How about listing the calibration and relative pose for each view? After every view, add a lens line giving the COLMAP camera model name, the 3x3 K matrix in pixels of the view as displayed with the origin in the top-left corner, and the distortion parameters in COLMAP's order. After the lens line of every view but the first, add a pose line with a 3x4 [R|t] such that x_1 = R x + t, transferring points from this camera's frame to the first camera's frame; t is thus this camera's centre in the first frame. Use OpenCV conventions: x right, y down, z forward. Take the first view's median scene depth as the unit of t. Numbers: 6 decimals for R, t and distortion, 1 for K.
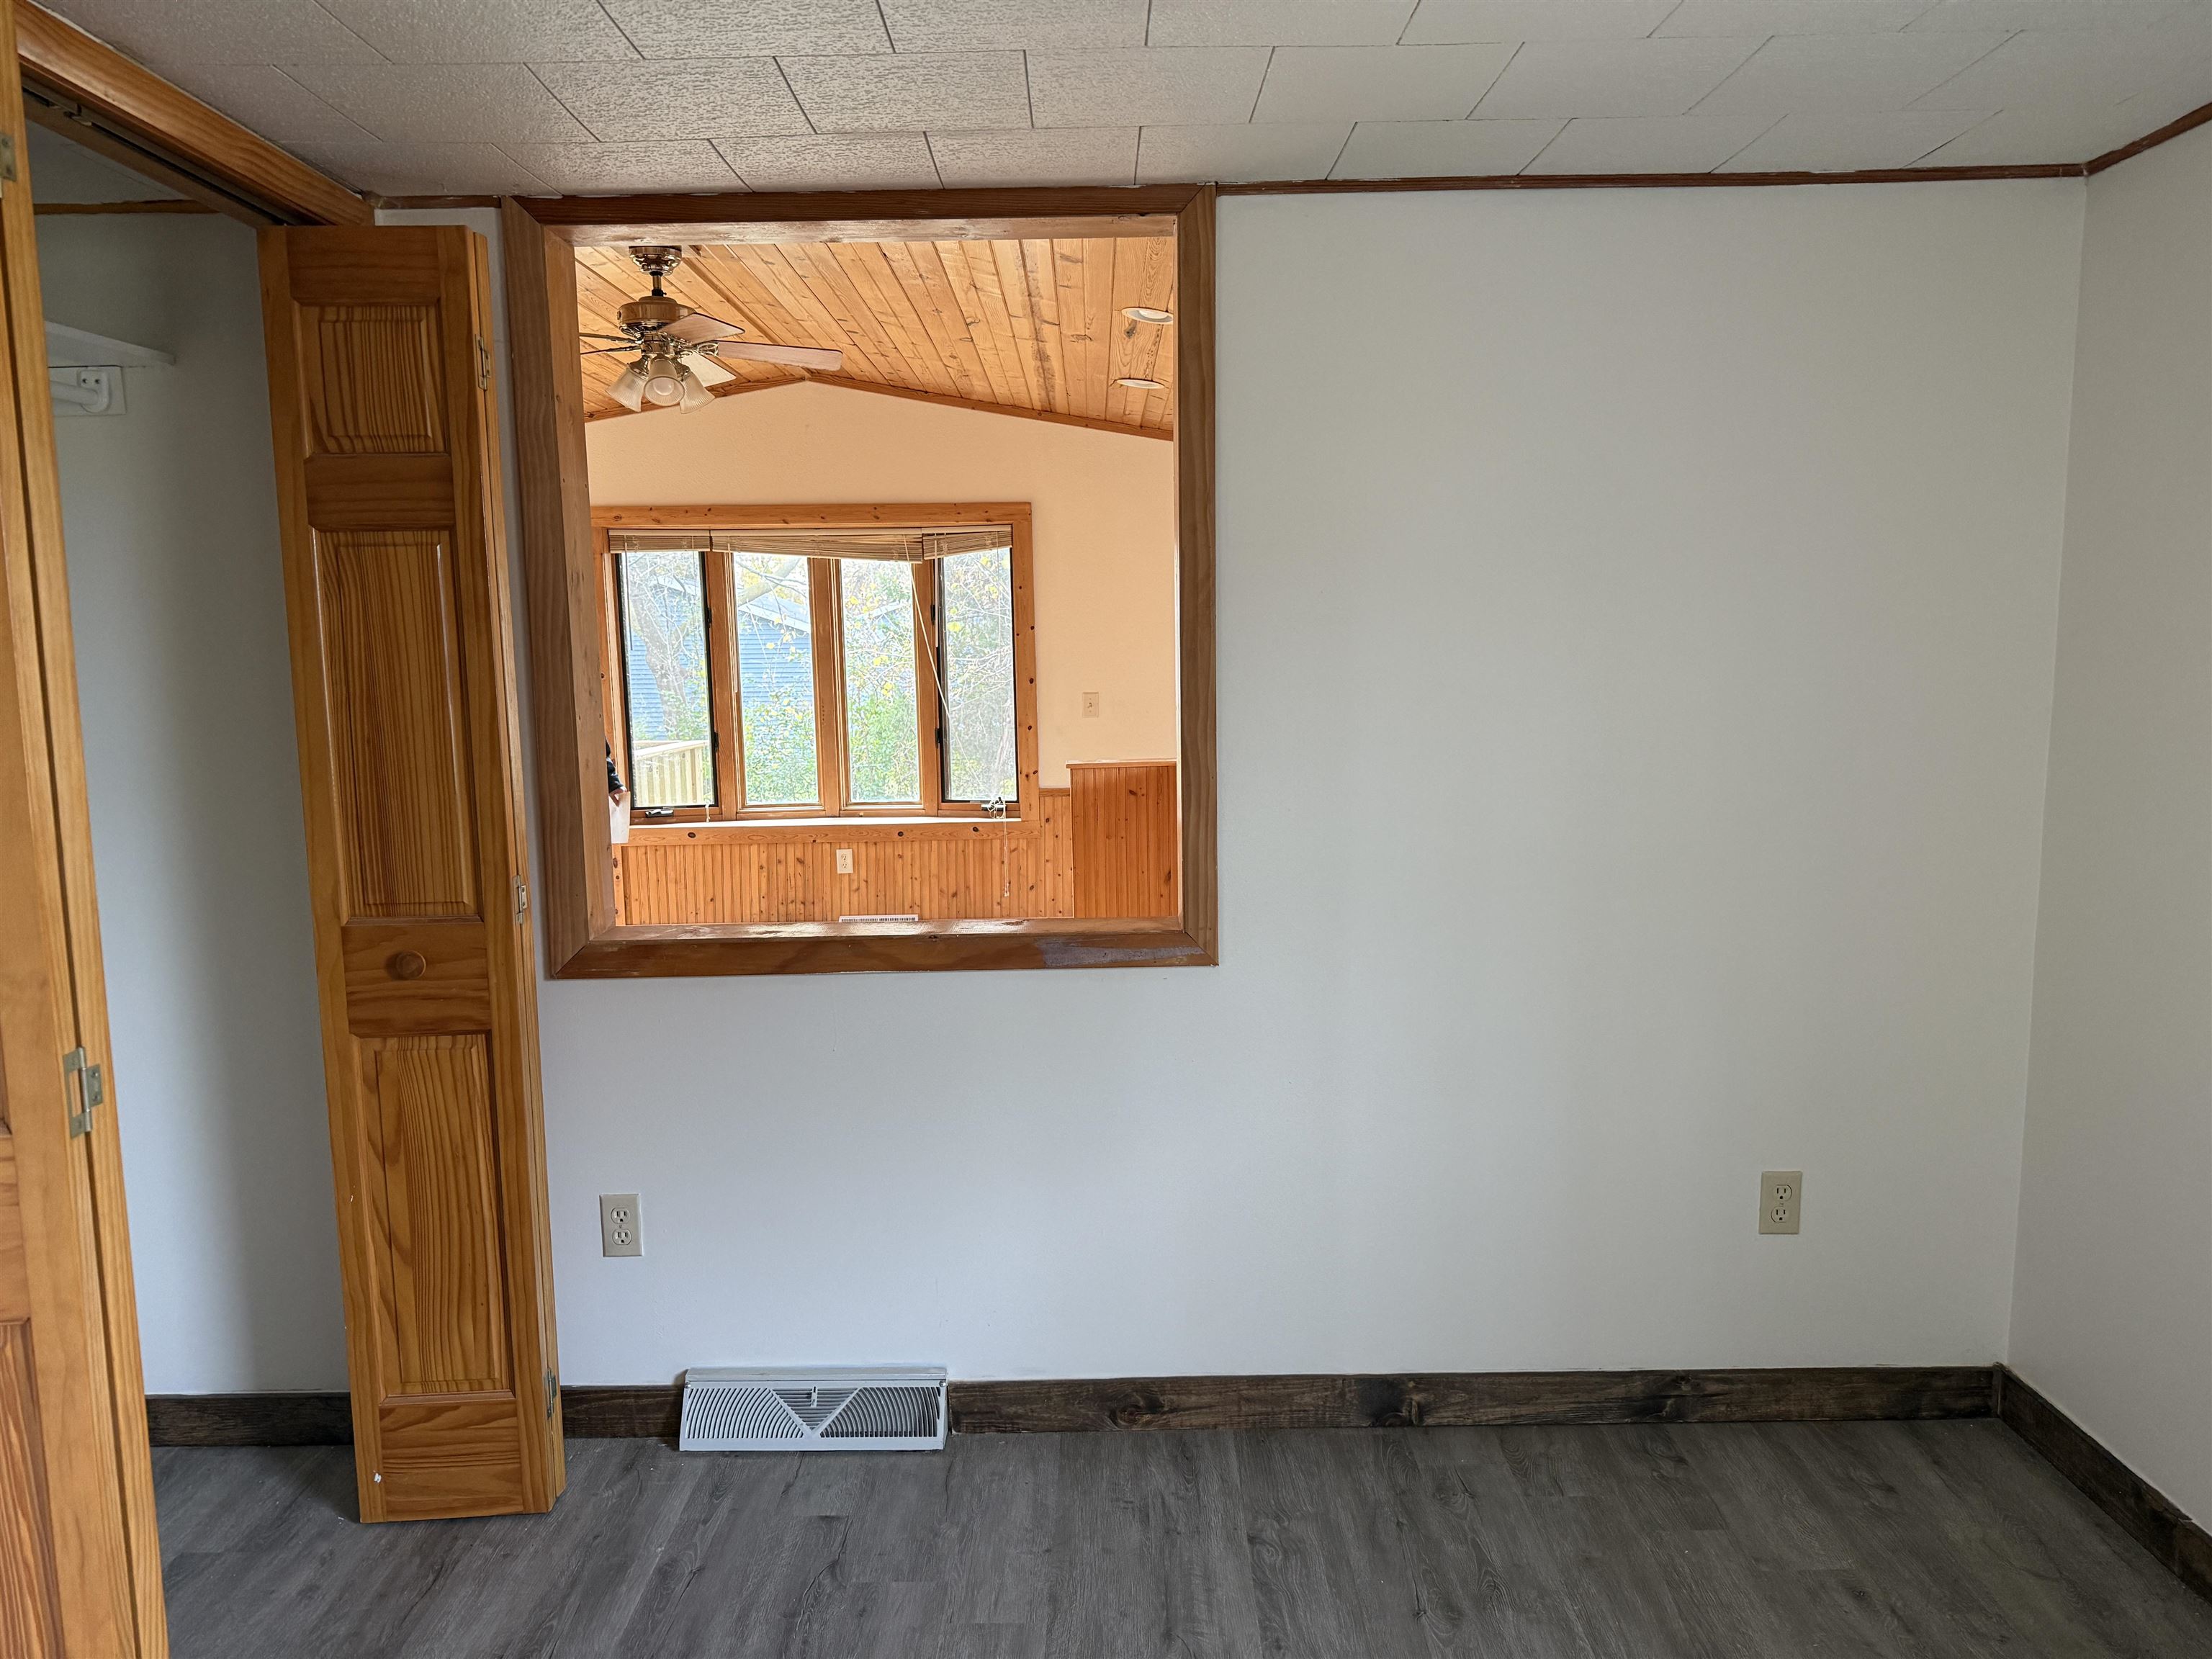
lens RADIAL K [[1559.8, 0, 1109.1], [0, 1559.8, 835.7], [0, 0, 1]] dist [0.035298, -0.040008]
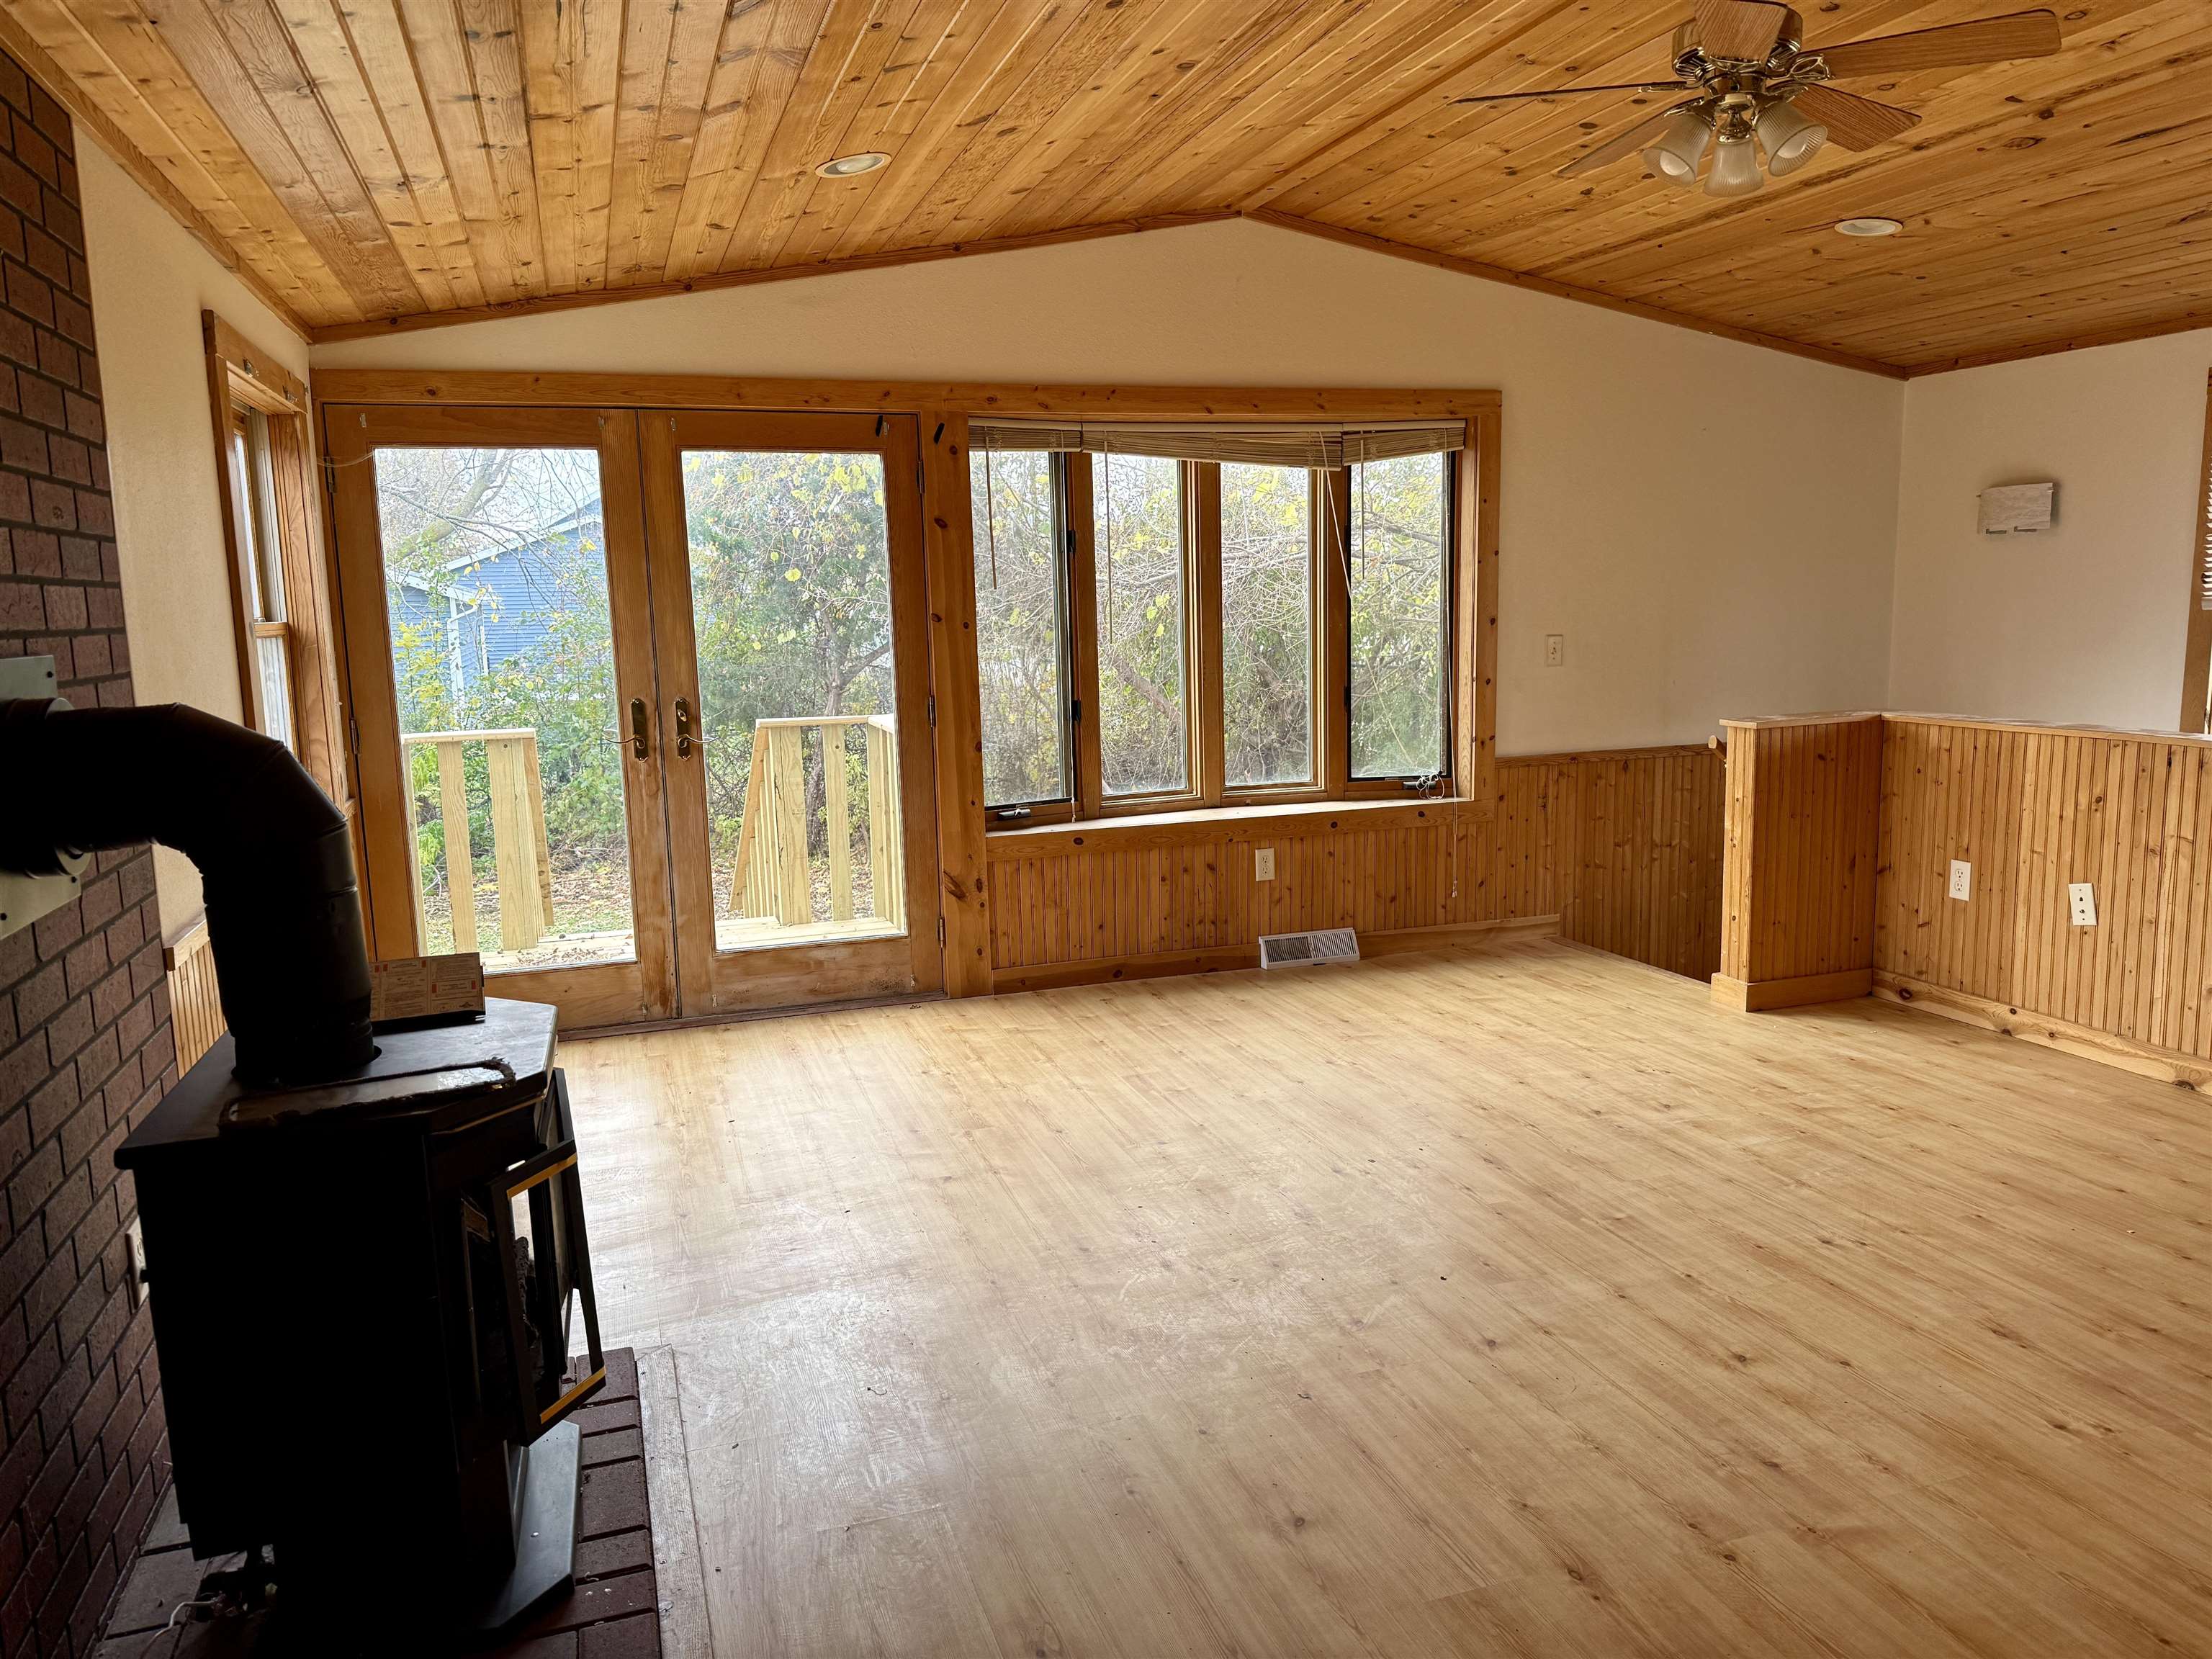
lens RADIAL K [[1567.3, 0, 1105.1], [0, 1567.3, 834.1], [0, 0, 1]] dist [0.164957, -0.239987]
pose [[0.953281, -0.050766, 0.297789, -1.521177], [0.044733, 0.998633, 0.027045, -0.072880], [-0.298755, -0.012461, 0.954249, 0.938344]]
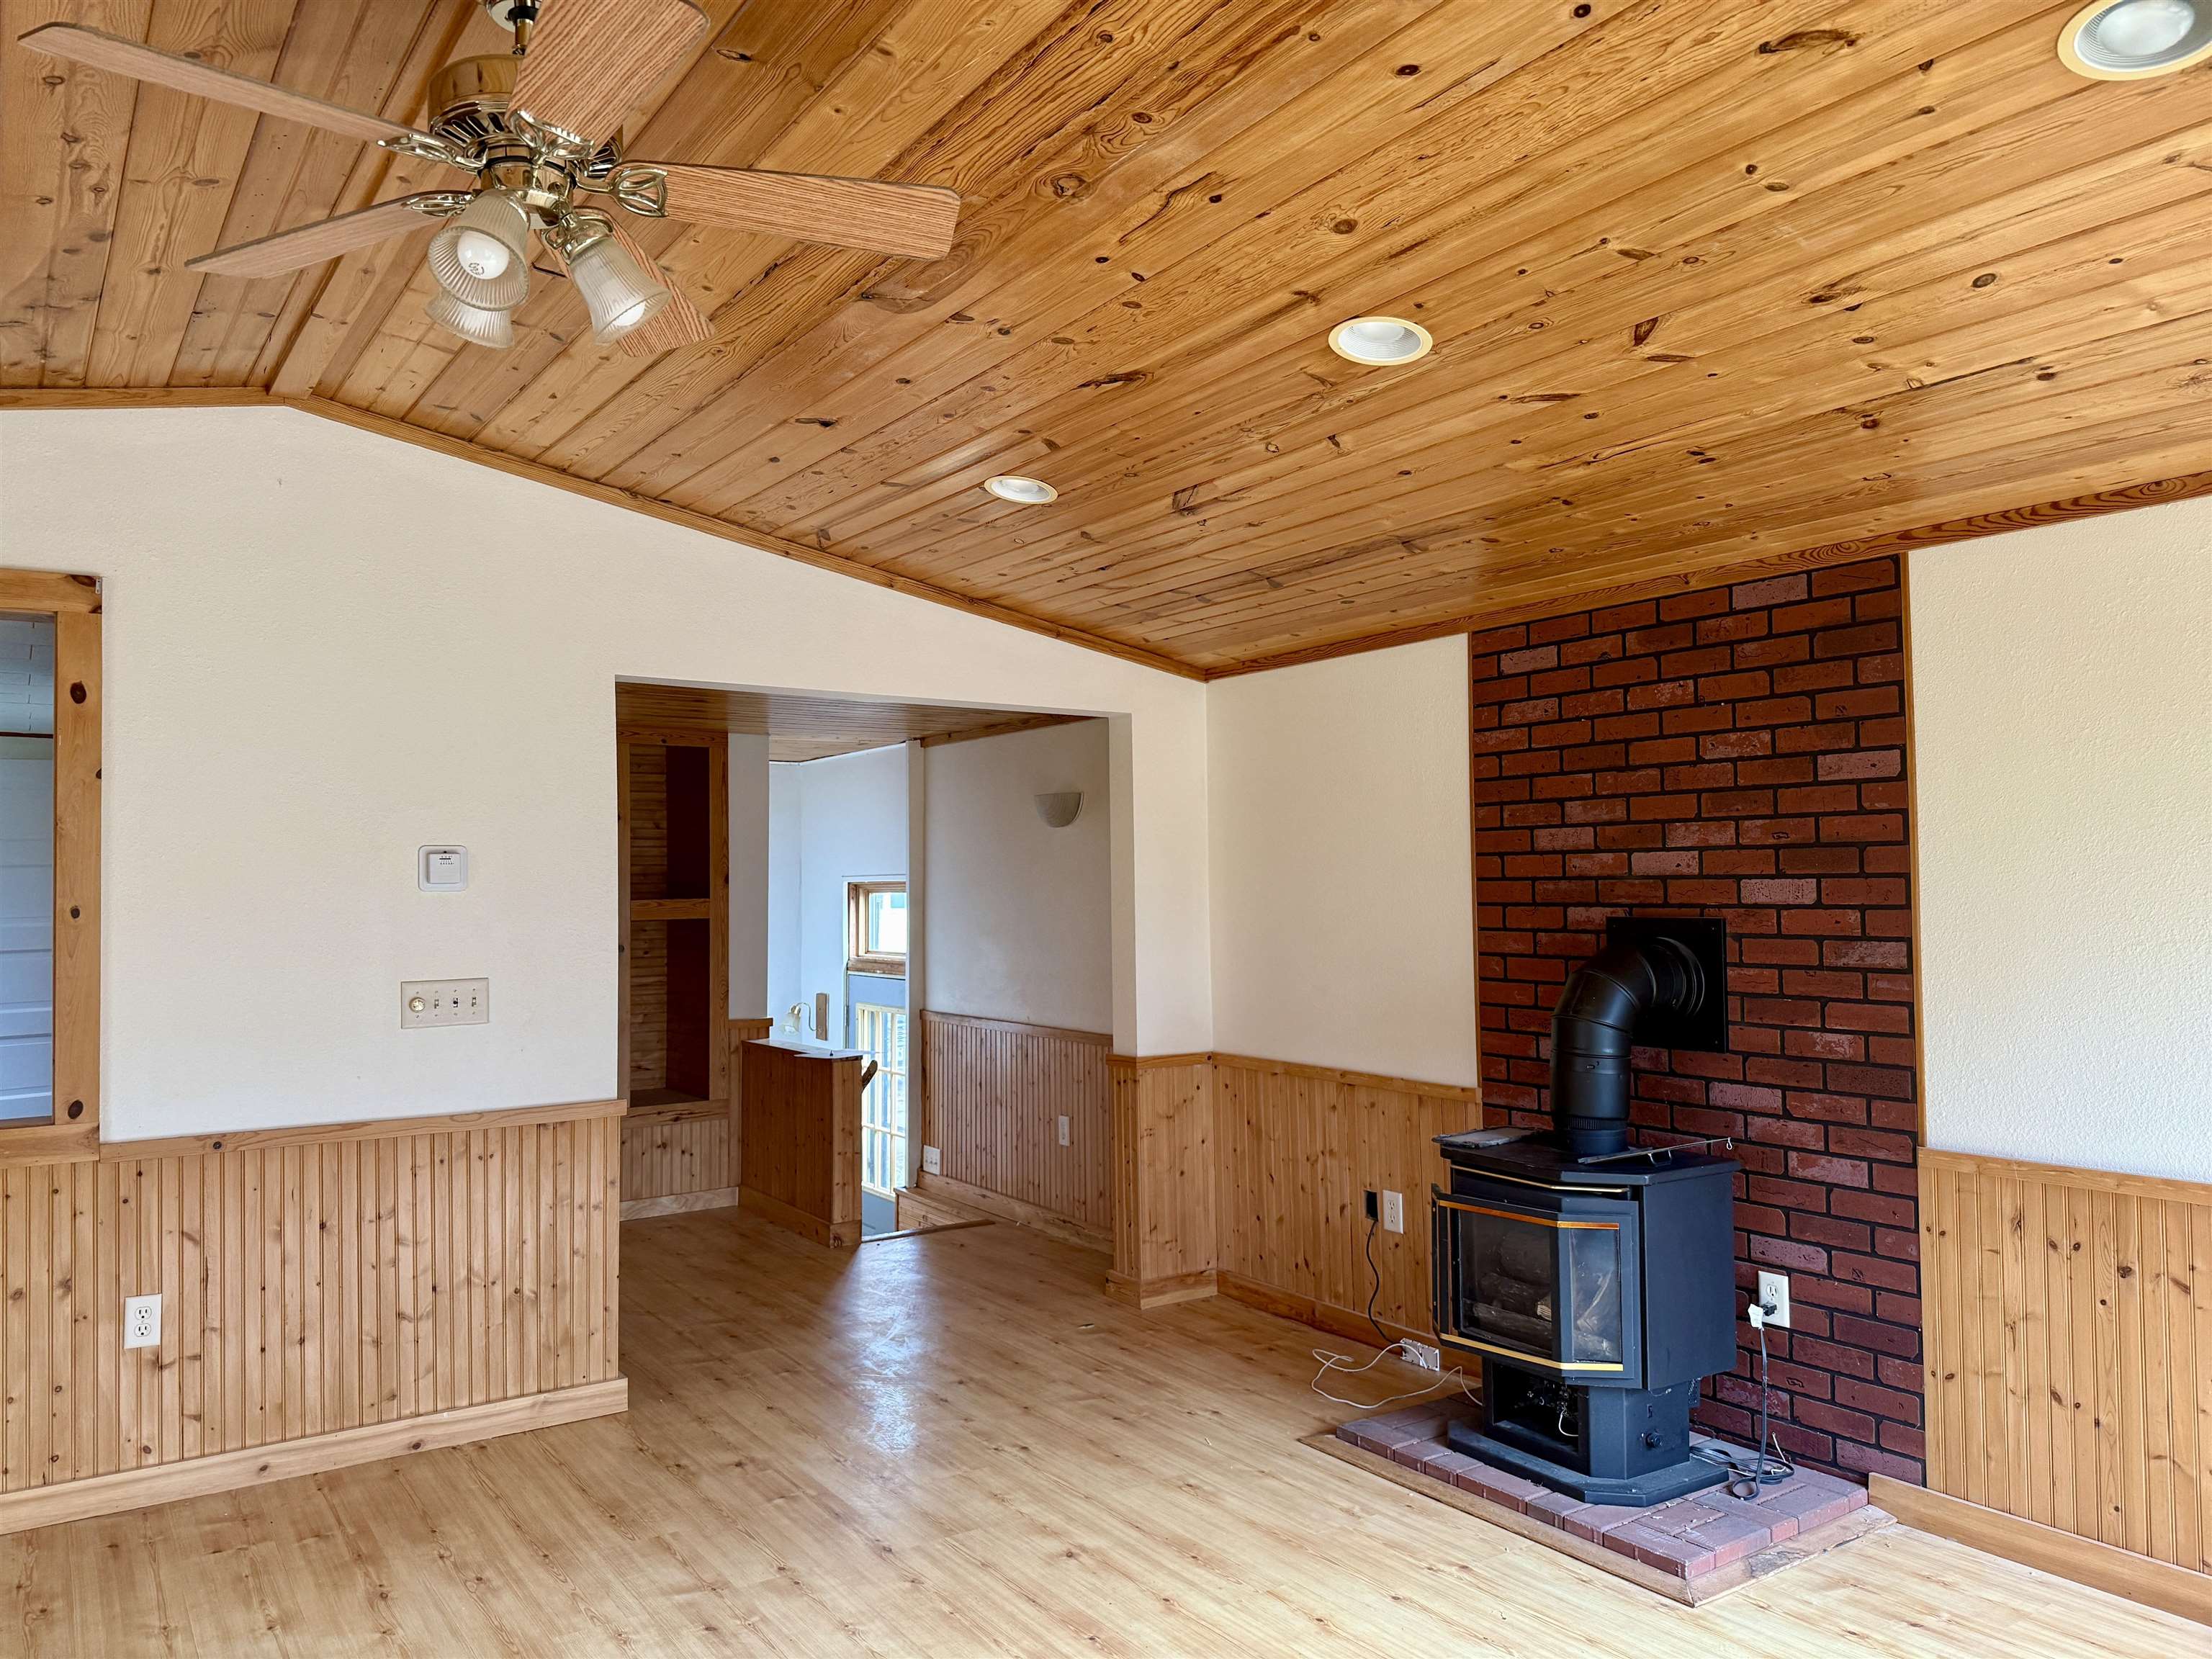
lens RADIAL K [[1548.6, 0, 1077.4], [0, 1548.6, 839.5], [0, 0, 1]] dist [0.039453, -0.046837]
pose [[-0.840185, 0.010072, -0.542206, -0.356642], [-0.040781, 0.995823, 0.081690, -0.369399], [0.540764, 0.090746, -0.836265, 3.014468]]
